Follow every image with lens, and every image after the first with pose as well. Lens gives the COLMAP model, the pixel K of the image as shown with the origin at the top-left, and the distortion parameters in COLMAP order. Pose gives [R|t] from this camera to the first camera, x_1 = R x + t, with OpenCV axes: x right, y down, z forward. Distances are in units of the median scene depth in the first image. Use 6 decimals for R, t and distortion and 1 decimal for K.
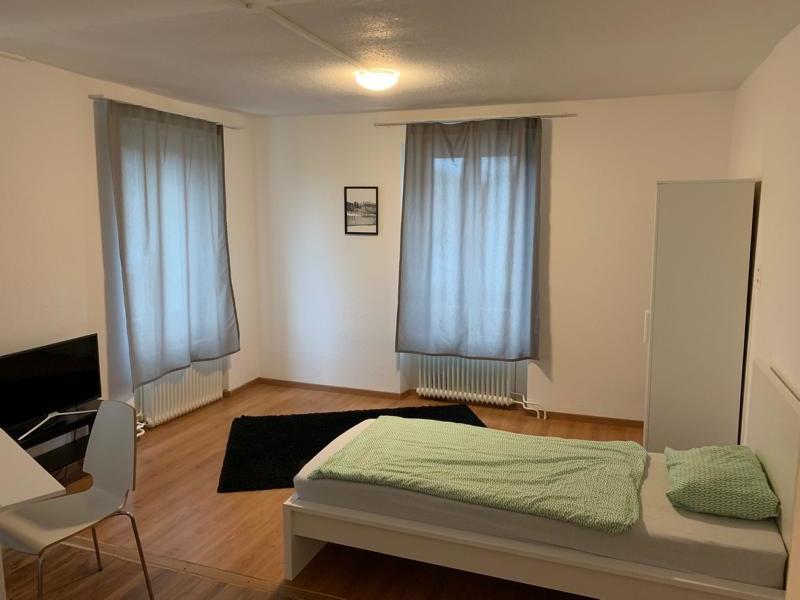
lens RADIAL K [[607.9, 0, 400.0], [0, 607.9, 300.0], [0, 0, 1]] dist [-0.013567, -0.003823]
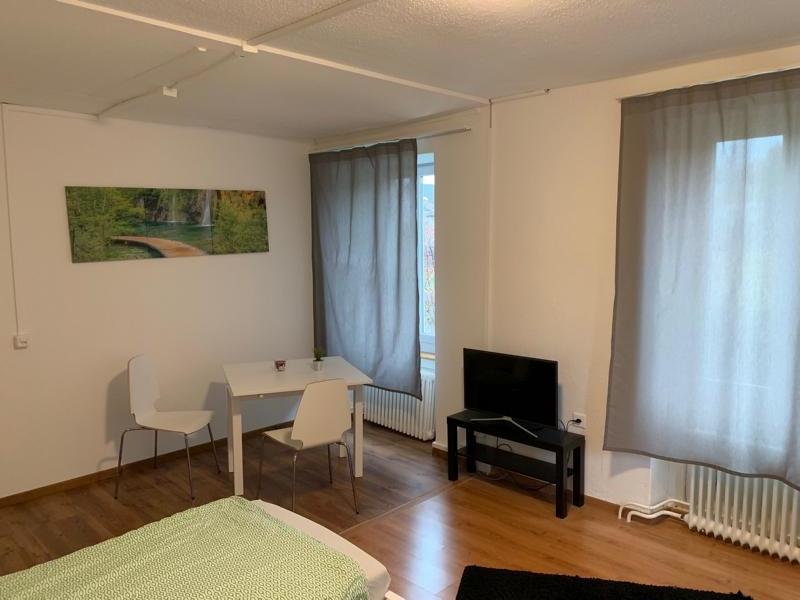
lens RADIAL K [[607.9, 0, 400.0], [0, 607.9, 300.0], [0, 0, 1]] dist [-0.013567, -0.003823]
pose [[-0.423001, 0.103790, -0.900165, 0.397362], [-0.116752, 0.978895, 0.167731, -0.151813], [0.898576, 0.176046, -0.401956, 1.025409]]
